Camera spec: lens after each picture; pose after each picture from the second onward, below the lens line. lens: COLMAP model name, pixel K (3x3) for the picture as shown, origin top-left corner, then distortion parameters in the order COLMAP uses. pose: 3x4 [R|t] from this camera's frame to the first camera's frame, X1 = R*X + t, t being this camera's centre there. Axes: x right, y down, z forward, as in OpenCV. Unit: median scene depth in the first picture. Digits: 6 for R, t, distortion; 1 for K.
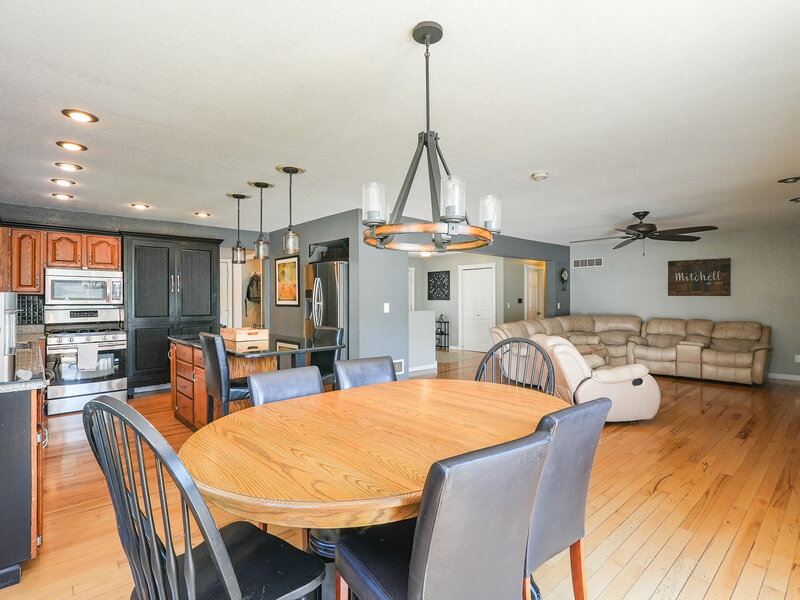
lens RADIAL K [[410.7, 0, 397.2], [0, 410.7, 298.6], [0, 0, 1]] dist [-0.020546, 0.012446]
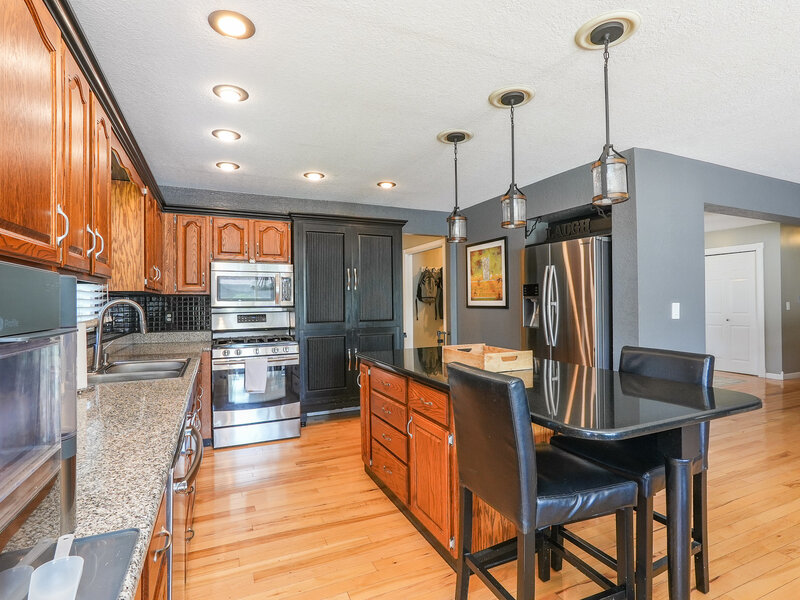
lens RADIAL K [[410.7, 0, 397.2], [0, 410.7, 298.6], [0, 0, 1]] dist [-0.020546, 0.012446]
pose [[0.951662, -0.008271, -0.307037, -0.244175], [0.008016, 0.999966, -0.002092, 0.002507], [0.307044, -0.000470, 0.951695, 0.315254]]
